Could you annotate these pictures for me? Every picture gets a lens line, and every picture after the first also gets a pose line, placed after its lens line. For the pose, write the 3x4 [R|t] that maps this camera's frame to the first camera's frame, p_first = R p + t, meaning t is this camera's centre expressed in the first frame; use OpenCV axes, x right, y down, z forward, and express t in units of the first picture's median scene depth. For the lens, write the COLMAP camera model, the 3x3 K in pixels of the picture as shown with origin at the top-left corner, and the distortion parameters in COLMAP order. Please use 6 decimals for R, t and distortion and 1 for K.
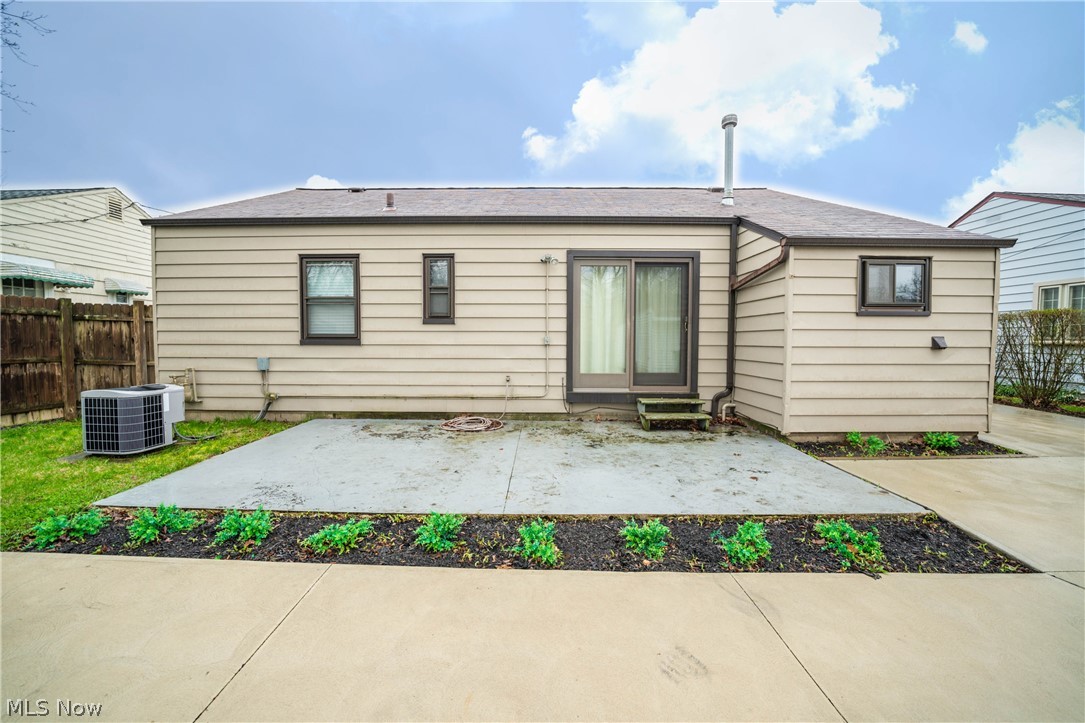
lens RADIAL K [[401.7, 0, 536.4], [0, 401.7, 355.7], [0, 0, 1]] dist [-0.029706, -0.000067]
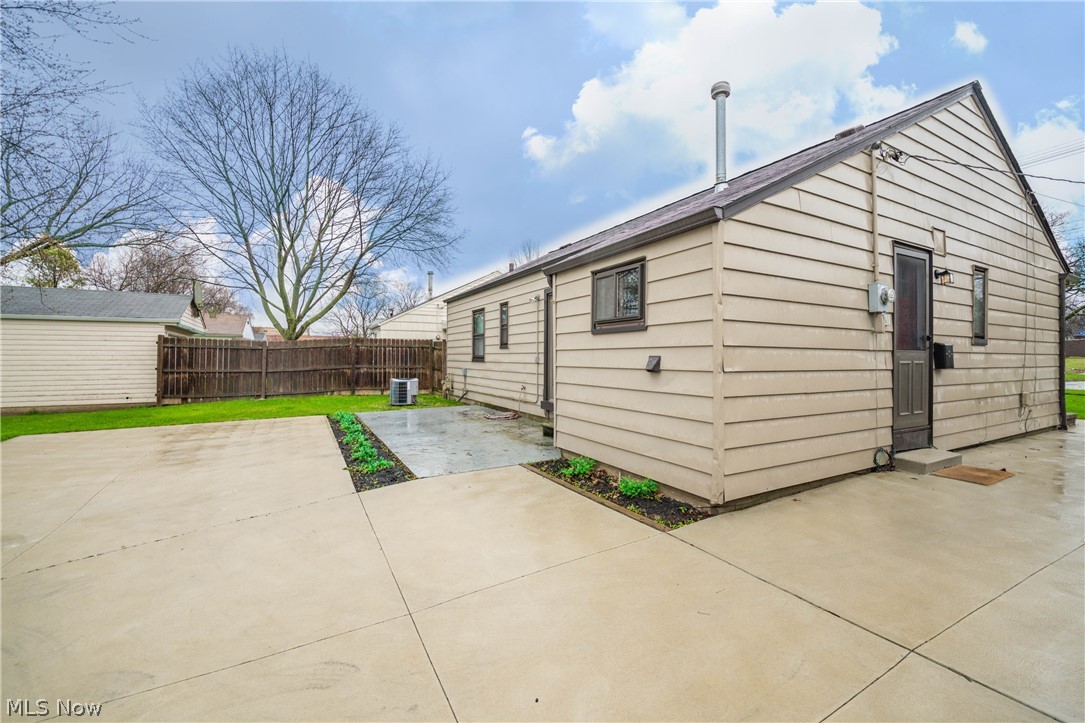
lens RADIAL K [[439.7, 0, 537.4], [0, 439.7, 356.1], [0, 0, 1]] dist [-0.036369, 0.003783]
pose [[0.502271, -0.001870, -0.864708, 1.266871], [-0.041492, 0.998794, -0.026261, -0.012174], [0.863714, 0.049069, 0.501587, 0.273848]]
